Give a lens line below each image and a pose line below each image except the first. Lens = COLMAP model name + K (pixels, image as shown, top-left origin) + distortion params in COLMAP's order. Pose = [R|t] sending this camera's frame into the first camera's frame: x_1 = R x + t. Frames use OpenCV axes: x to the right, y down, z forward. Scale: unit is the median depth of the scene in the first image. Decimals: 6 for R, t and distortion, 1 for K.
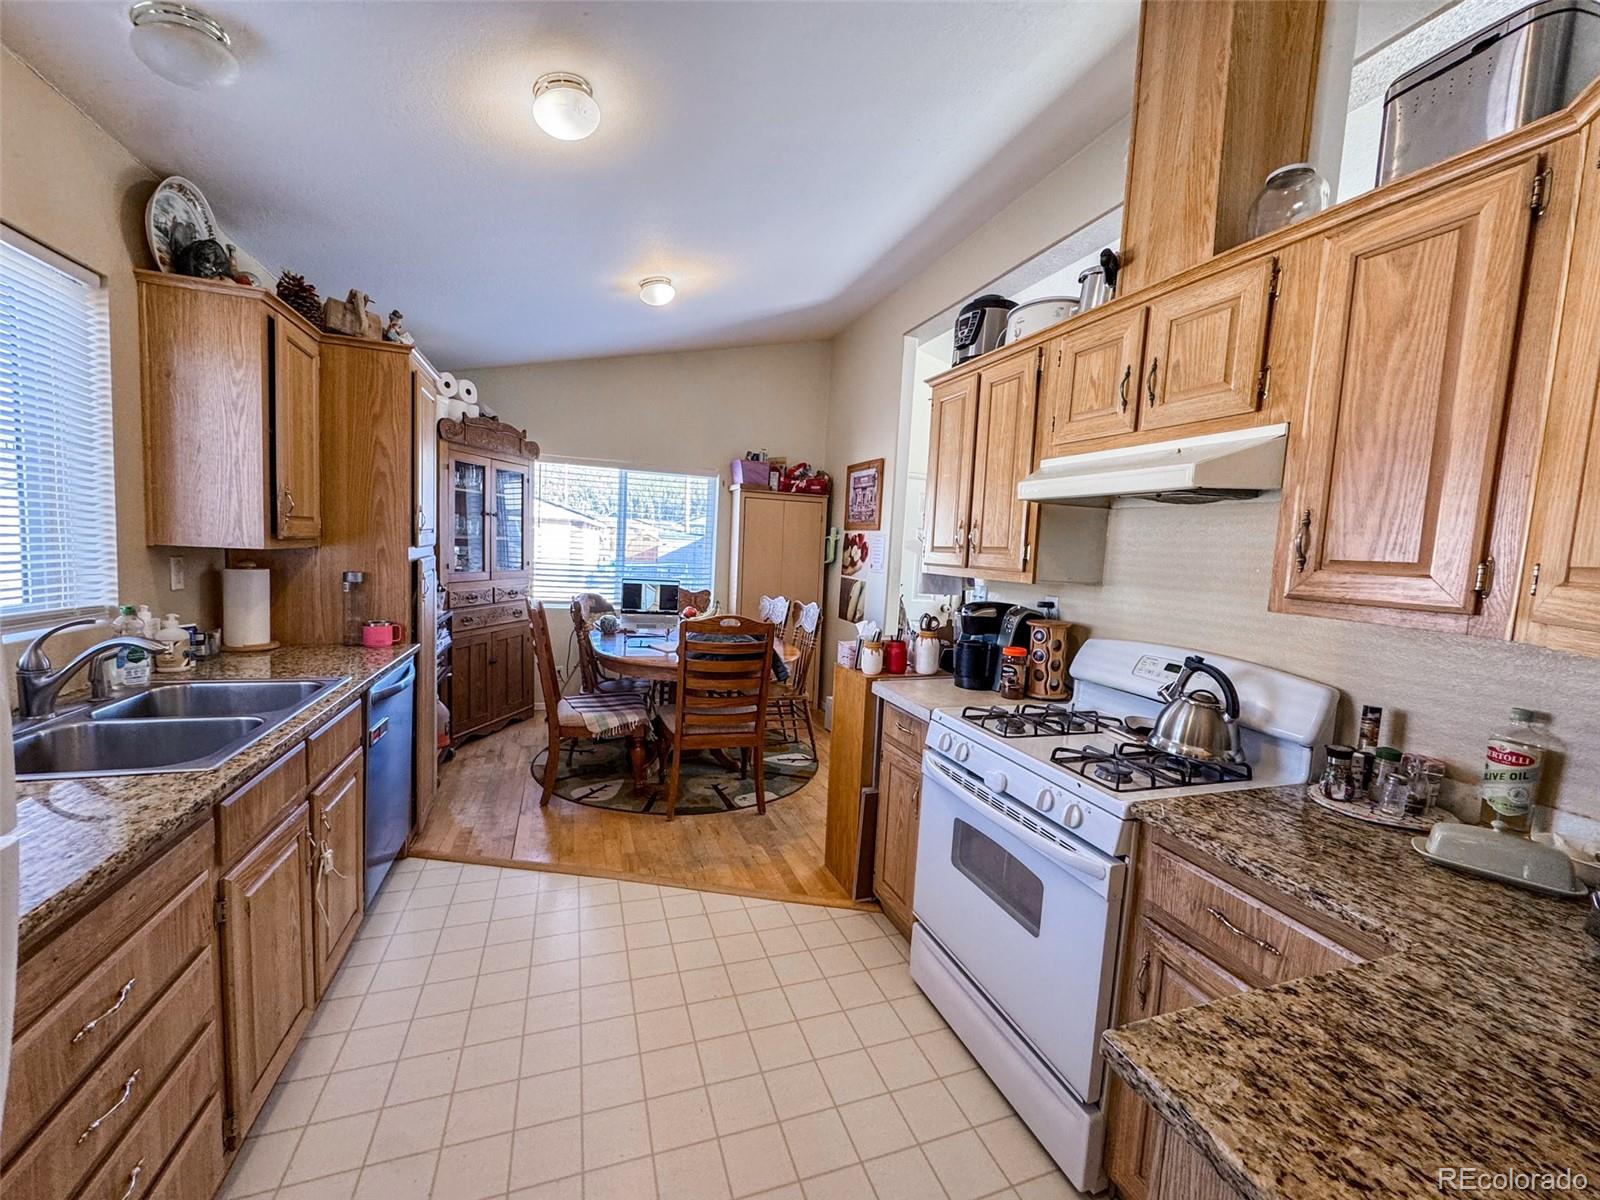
lens RADIAL K [[653.5, 0, 789.0], [0, 653.5, 601.9], [0, 0, 1]] dist [-0.001511, 0.000076]
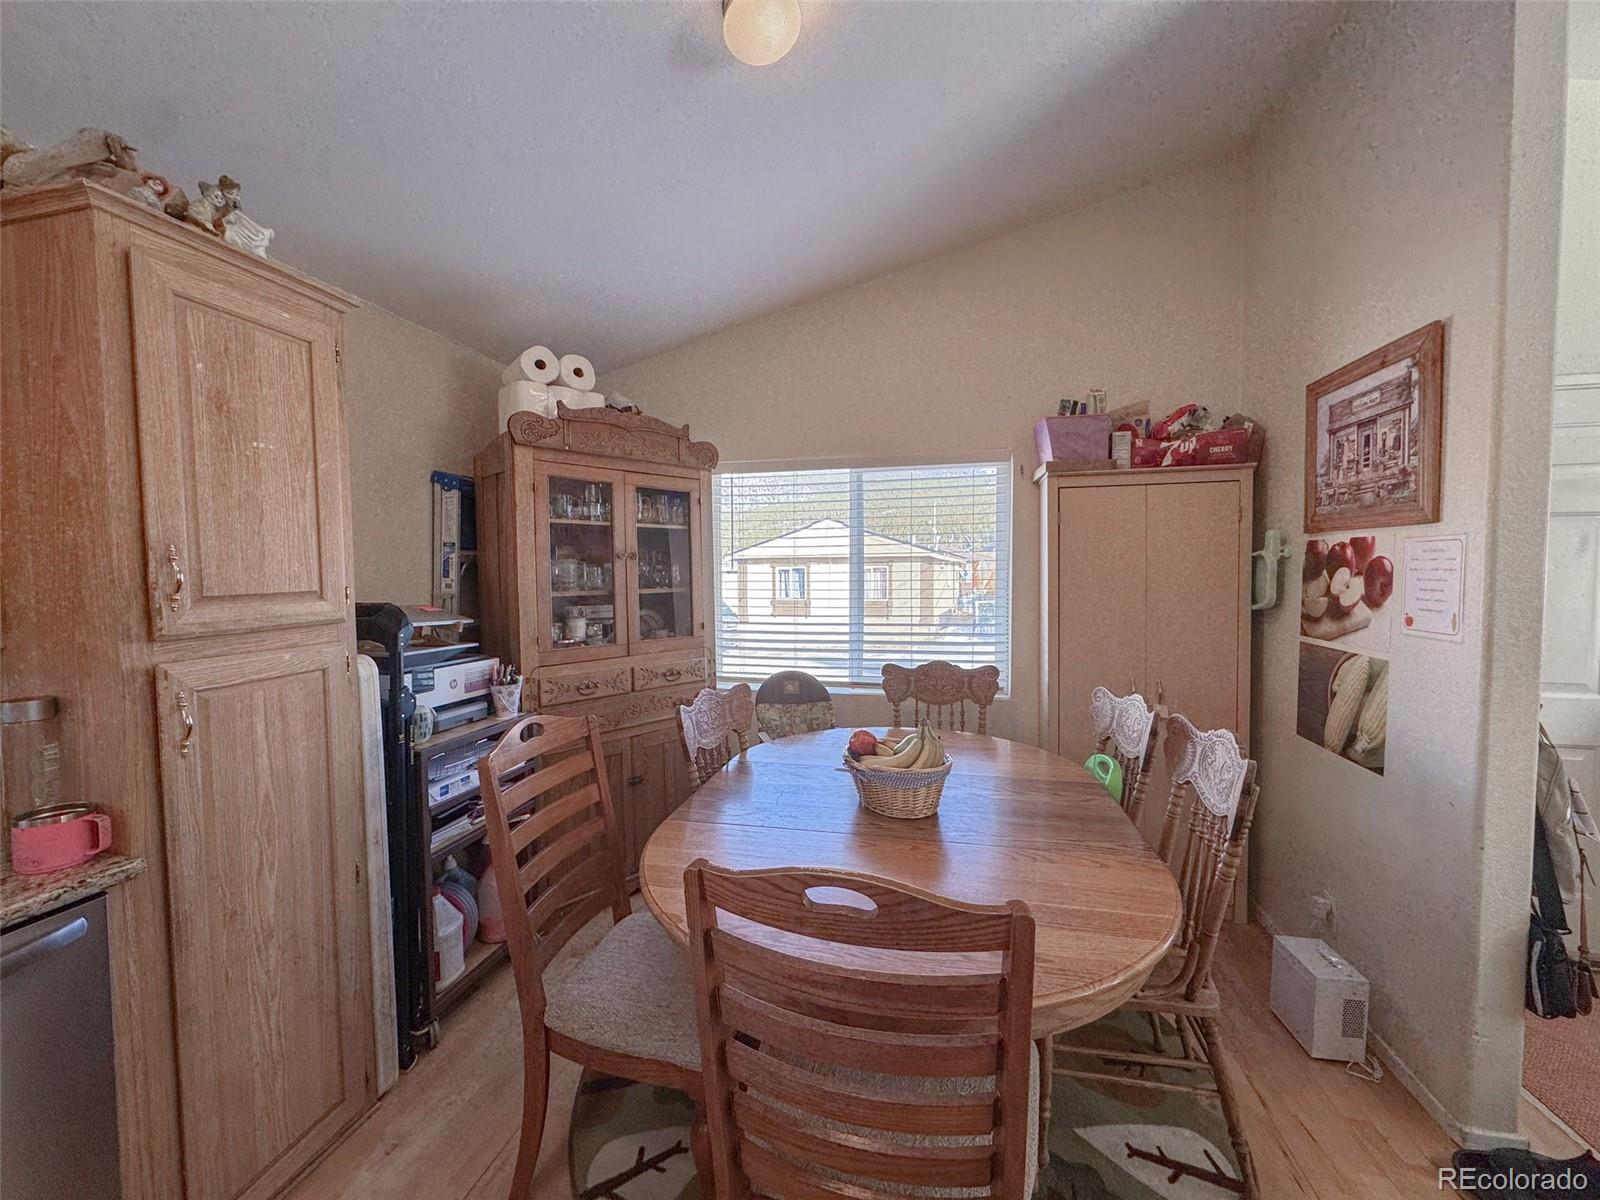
lens RADIAL K [[653.5, 0, 789.0], [0, 653.5, 601.9], [0, 0, 1]] dist [-0.001511, 0.000076]
pose [[0.848743, -0.034917, -0.527651, 0.022436], [0.007557, 0.998517, -0.053919, -0.046232], [0.528751, 0.041776, 0.847748, 0.477603]]
